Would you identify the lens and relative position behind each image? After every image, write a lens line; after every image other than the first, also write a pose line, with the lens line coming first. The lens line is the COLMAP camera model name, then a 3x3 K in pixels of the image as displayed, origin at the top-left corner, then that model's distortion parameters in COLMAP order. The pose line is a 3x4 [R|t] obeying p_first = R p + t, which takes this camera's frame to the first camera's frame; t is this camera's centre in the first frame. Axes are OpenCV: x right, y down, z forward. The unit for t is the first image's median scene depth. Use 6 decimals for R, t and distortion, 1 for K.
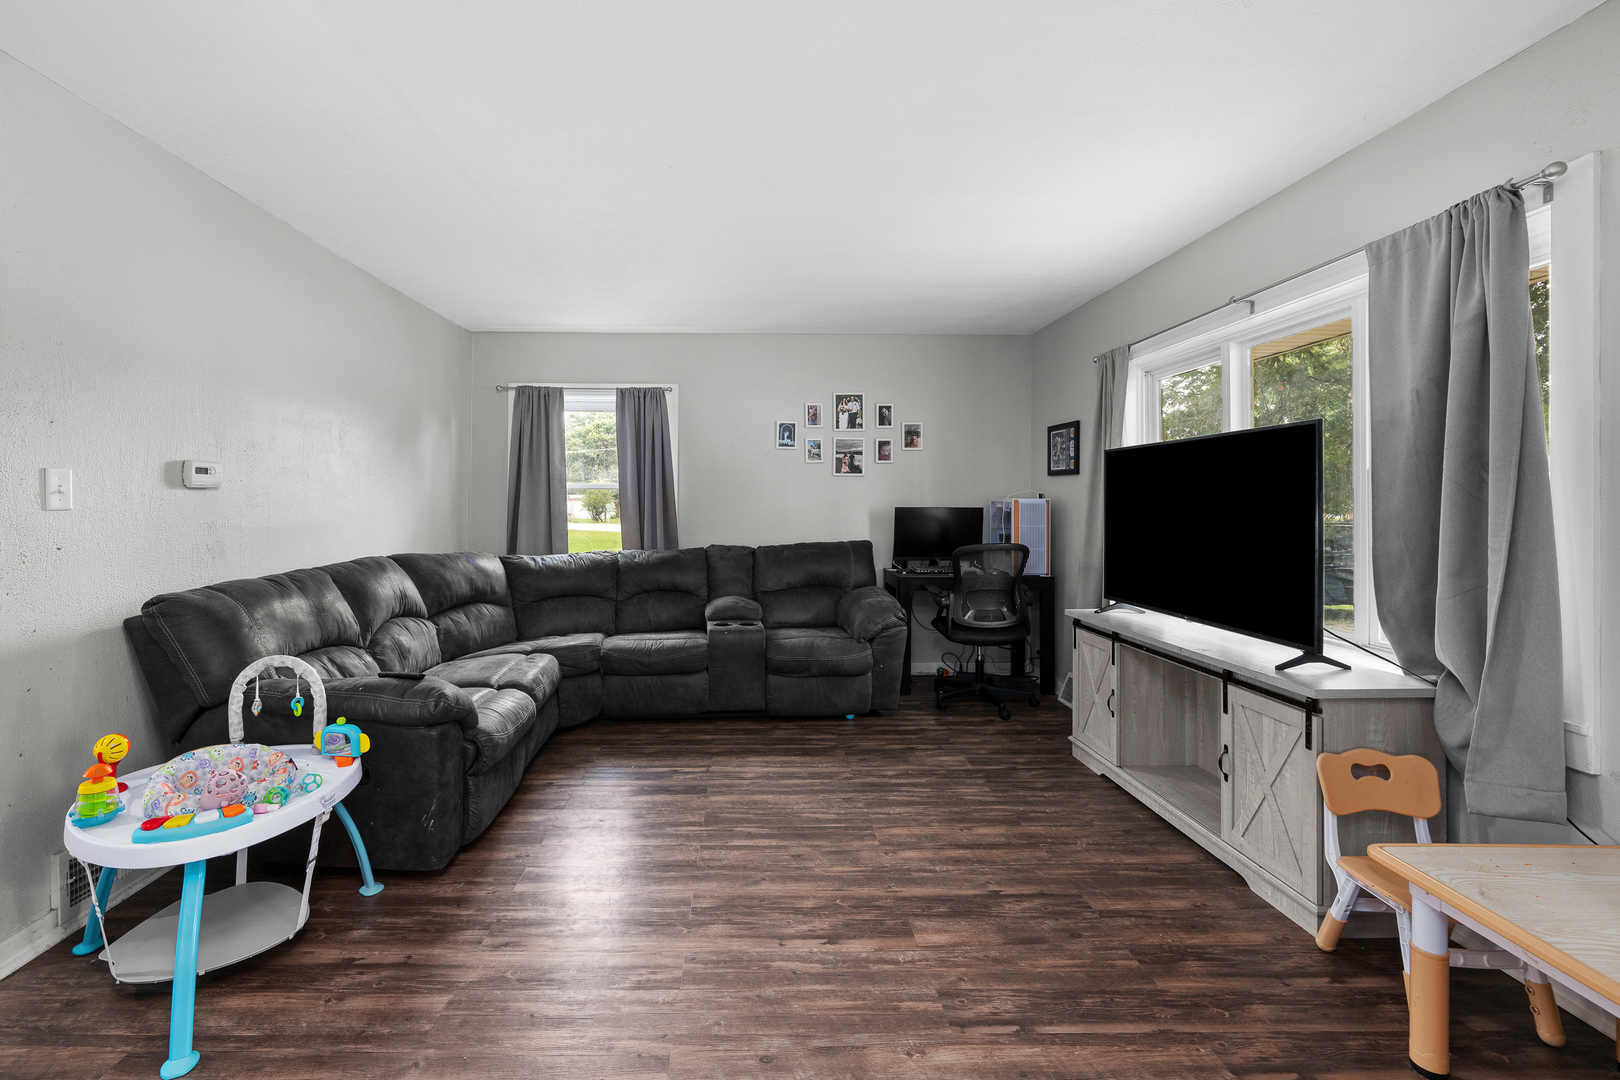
lens RADIAL K [[639.4, 0, 768.6], [0, 639.4, 490.5], [0, 0, 1]] dist [-0.002367, -0.000957]
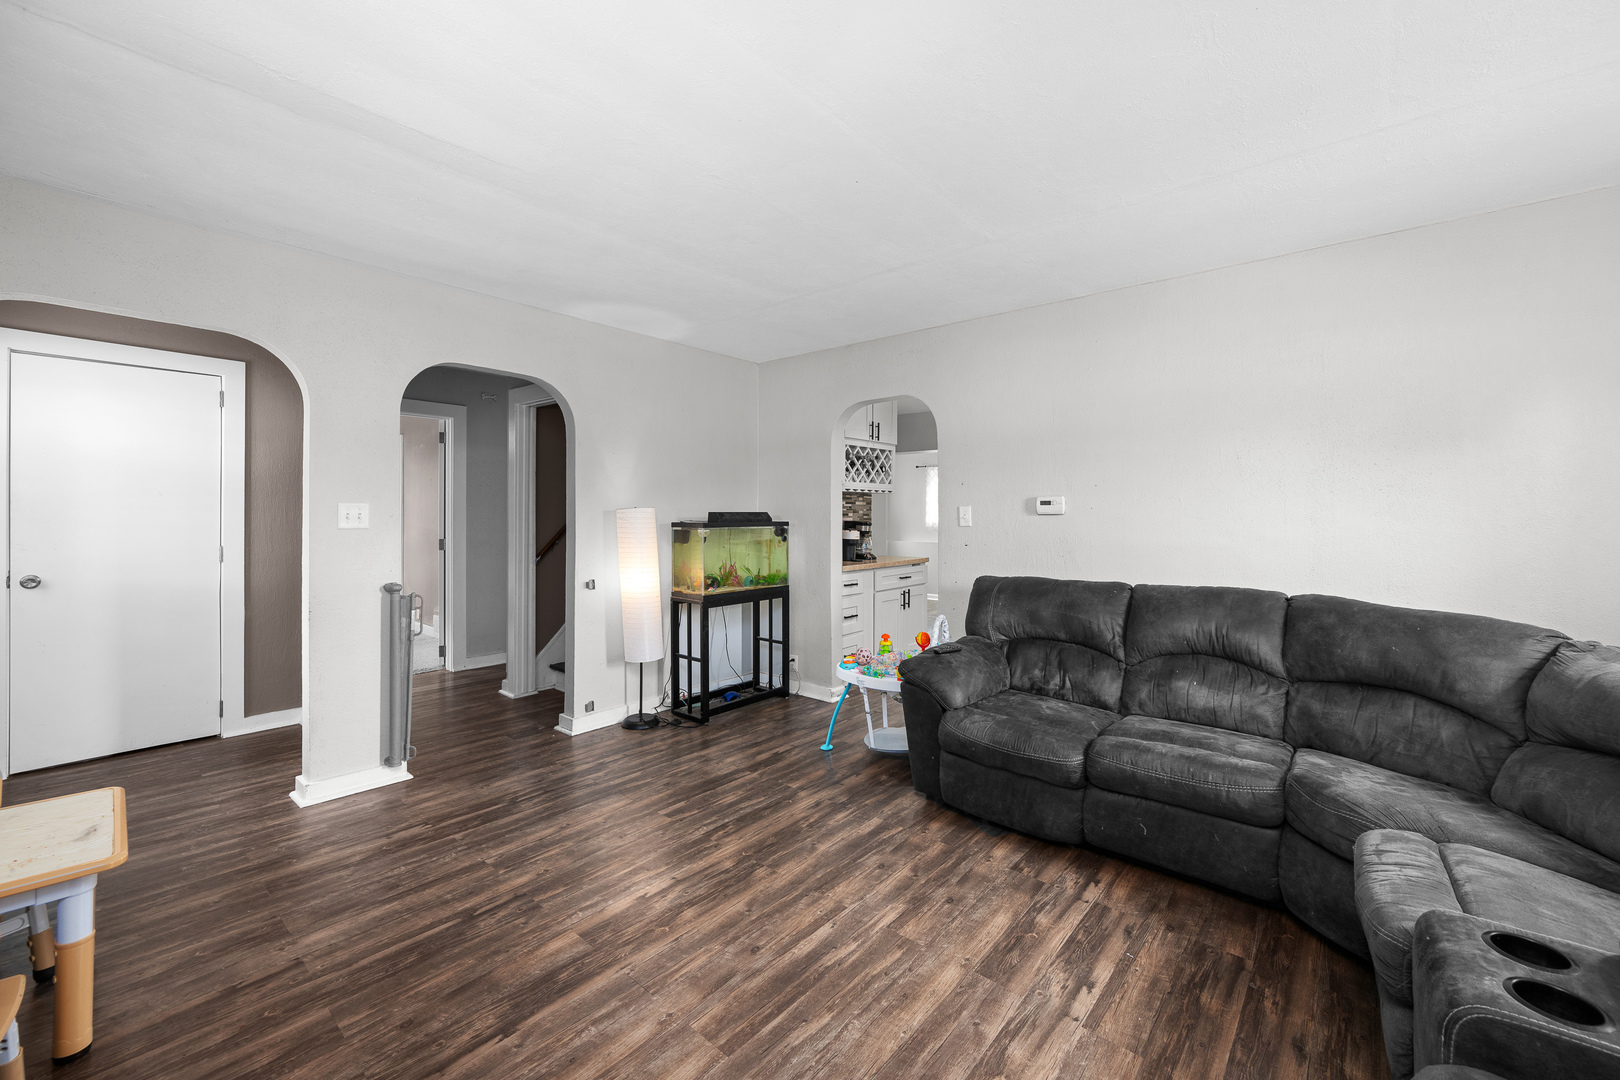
lens RADIAL K [[639.4, 0, 811.9], [0, 639.4, 531.1], [0, 0, 1]] dist [-0.002367, -0.000957]
pose [[-0.650397, 0.013372, -0.759477, 0.634677], [0.007531, 0.999909, 0.011156, 0.015000], [0.759557, 0.001536, -0.650439, 1.629288]]
